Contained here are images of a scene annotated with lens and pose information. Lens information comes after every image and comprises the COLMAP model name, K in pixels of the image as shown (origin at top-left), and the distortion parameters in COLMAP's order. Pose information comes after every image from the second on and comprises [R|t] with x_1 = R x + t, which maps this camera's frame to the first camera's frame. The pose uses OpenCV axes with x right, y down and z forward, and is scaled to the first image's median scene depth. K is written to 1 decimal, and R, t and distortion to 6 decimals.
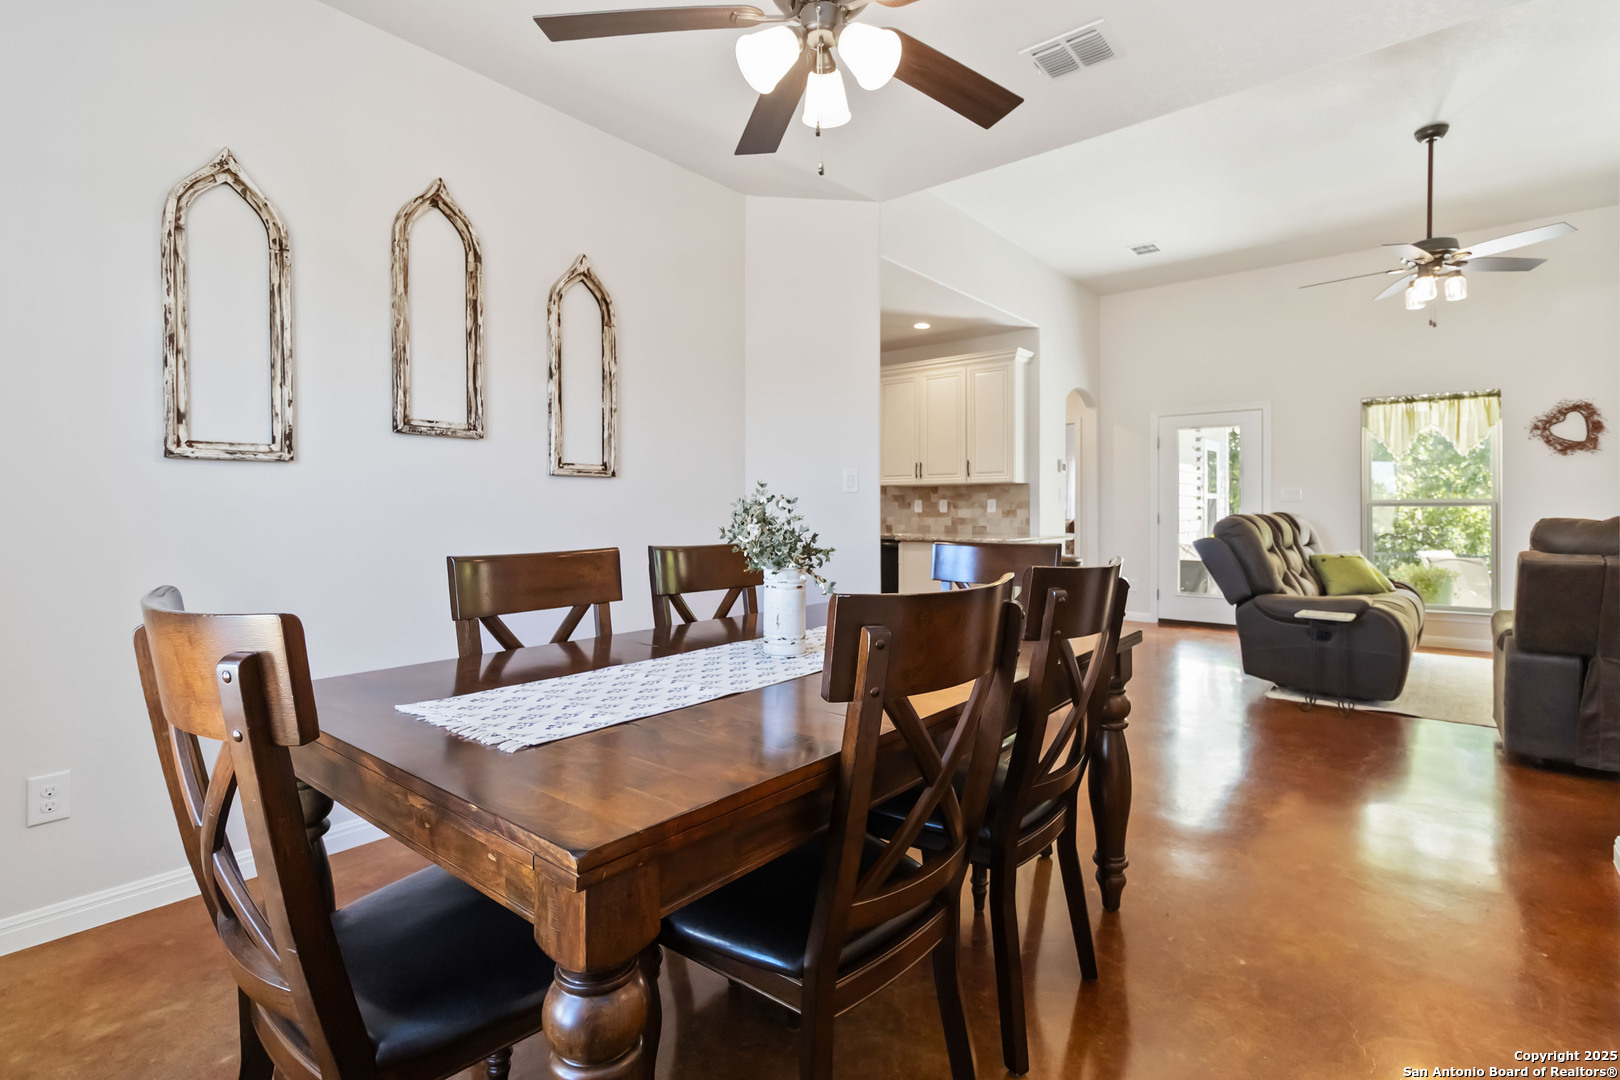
lens RADIAL K [[776.3, 0, 803.9], [0, 776.3, 529.7], [0, 0, 1]] dist [0.000383, 0.001044]
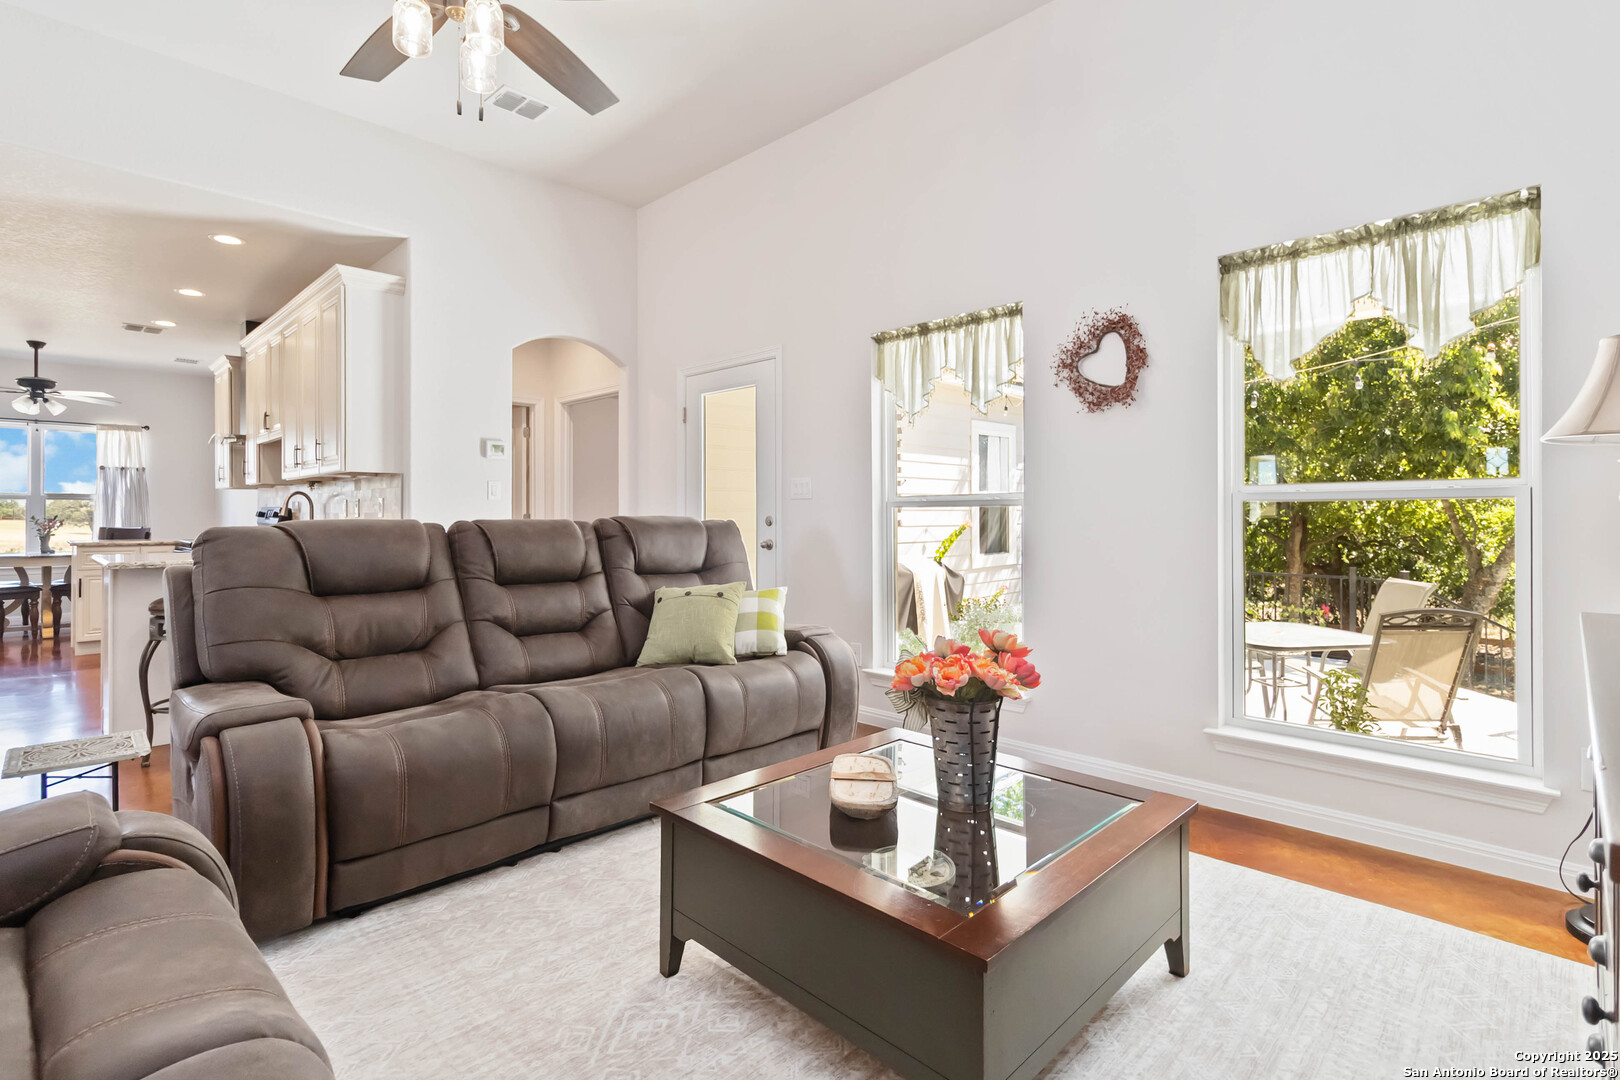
lens RADIAL K [[776.3, 0, 804.1], [0, 776.3, 529.5], [0, 0, 1]] dist [0.000383, 0.001044]
pose [[0.996464, -0.002218, -0.083997, 0.684223], [0.002155, 0.999997, -0.000834, -0.010999], [0.083998, 0.000650, 0.996466, 0.364417]]
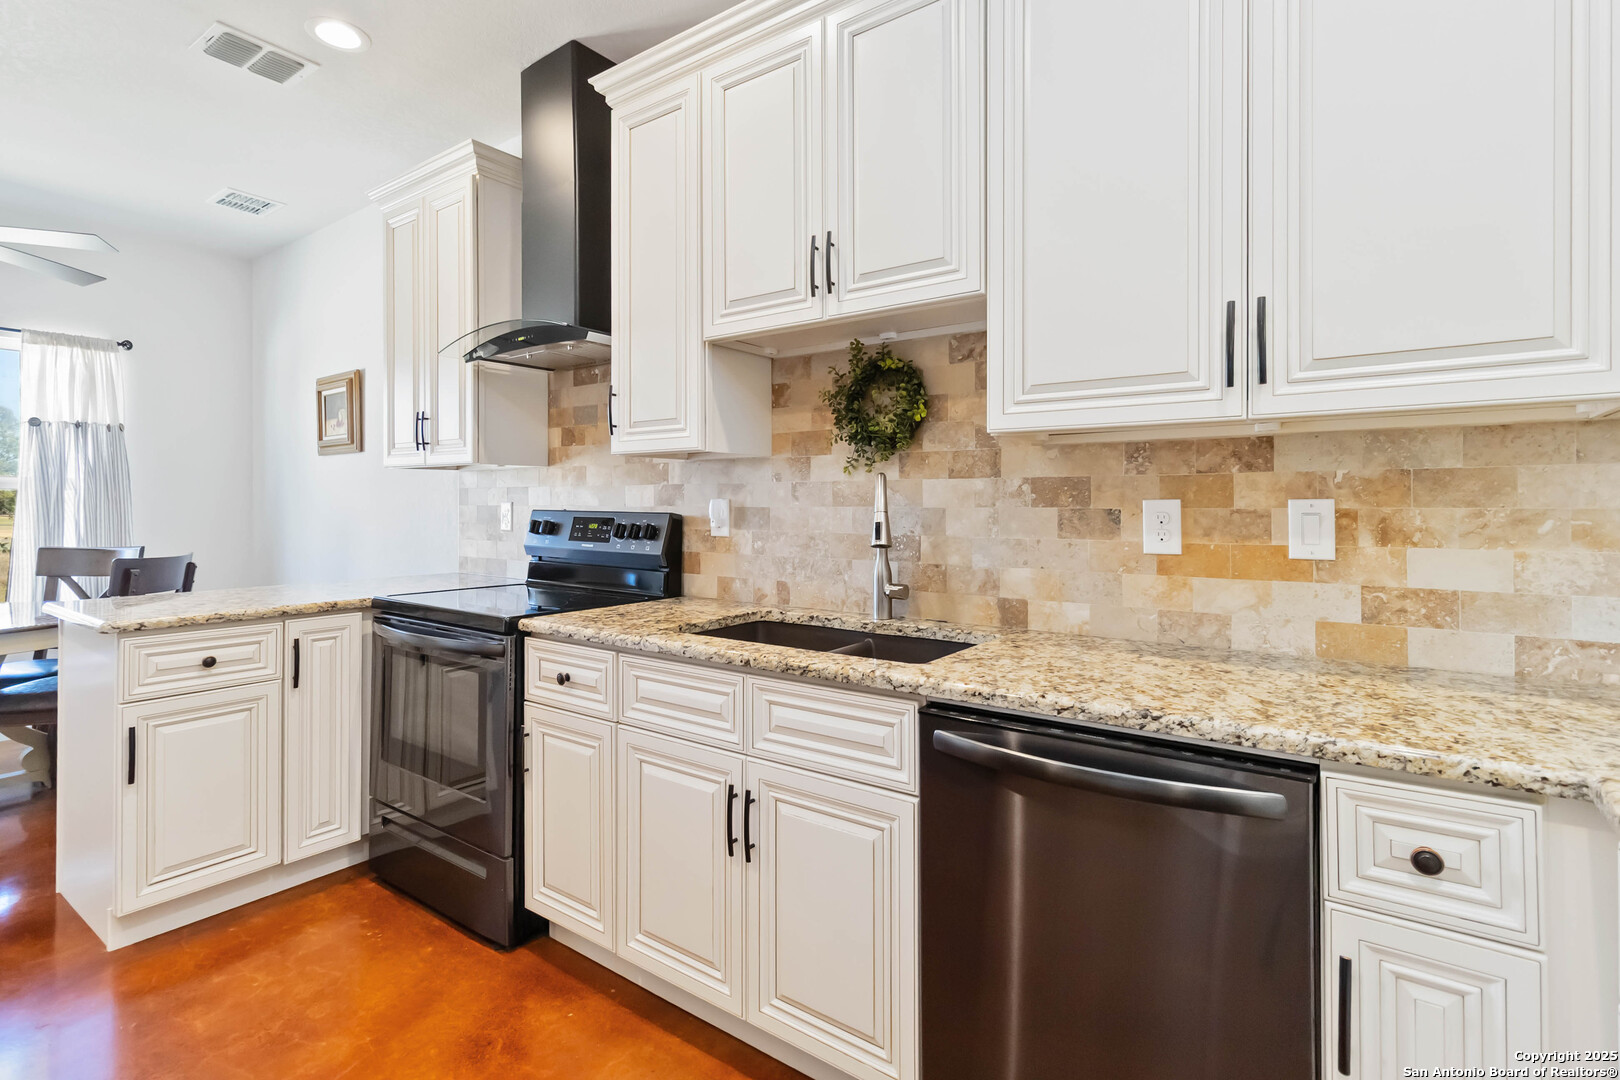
lens RADIAL K [[776.3, 0, 824.8], [0, 776.3, 509.5], [0, 0, 1]] dist [0.000383, 0.001044]
pose [[0.996731, -0.004677, 0.080651, 0.033841], [0.005483, 0.999937, -0.009784, -0.036555], [-0.080600, 0.010194, 0.996694, 0.854199]]
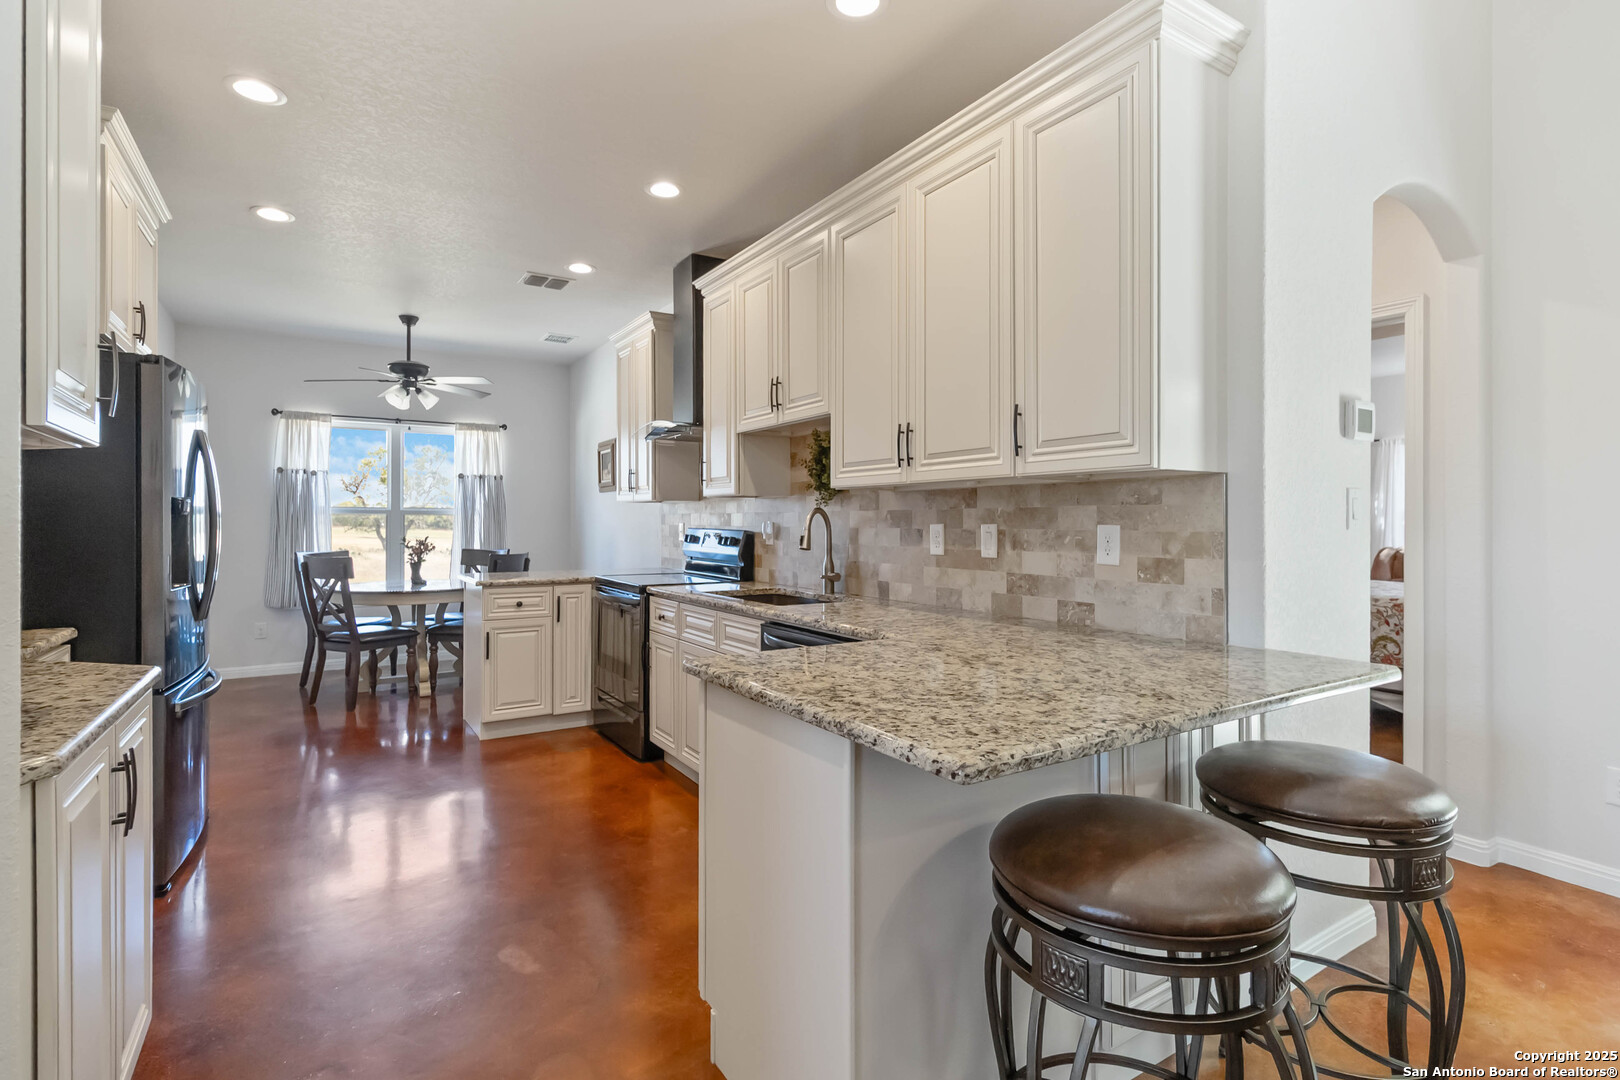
lens RADIAL K [[776.3, 0, 816.6], [0, 776.3, 531.7], [0, 0, 1]] dist [0.000383, 0.001044]
pose [[0.955488, -0.000370, -0.295030, 0.224709], [-0.000928, 0.999990, -0.004259, -0.035145], [0.295029, 0.004343, 0.955478, 0.660455]]
